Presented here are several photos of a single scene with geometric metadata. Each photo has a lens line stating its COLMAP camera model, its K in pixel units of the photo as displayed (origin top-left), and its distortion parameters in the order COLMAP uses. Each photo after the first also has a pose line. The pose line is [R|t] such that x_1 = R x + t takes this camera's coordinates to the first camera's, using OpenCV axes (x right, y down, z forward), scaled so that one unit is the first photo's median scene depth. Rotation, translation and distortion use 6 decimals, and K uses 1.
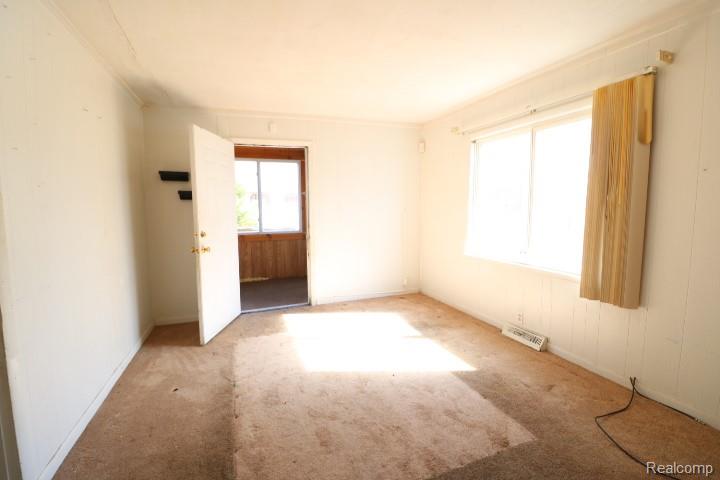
lens RADIAL K [[330.5, 0, 361.3], [0, 330.5, 233.7], [0, 0, 1]] dist [-0.017060, -0.000641]
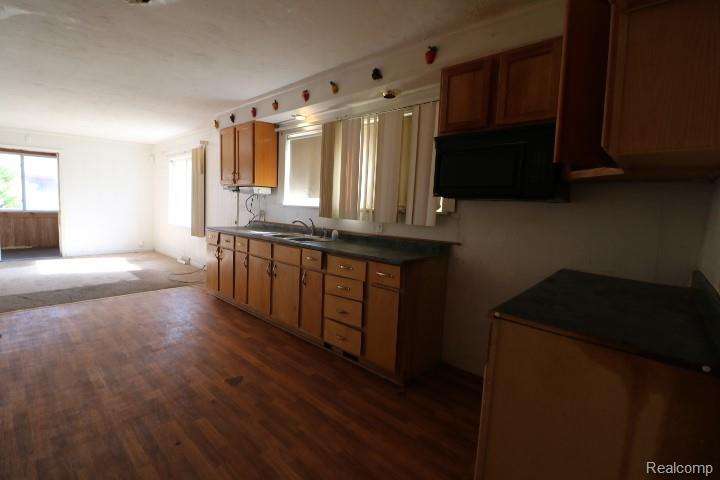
lens RADIAL K [[330.5, 0, 361.3], [0, 330.5, 233.7], [0, 0, 1]] dist [-0.017060, -0.000641]
pose [[0.894105, 0.003337, 0.447845, 0.312566], [-0.006336, 0.999966, 0.005197, 0.071410], [-0.447812, -0.007484, 0.894096, -0.738204]]
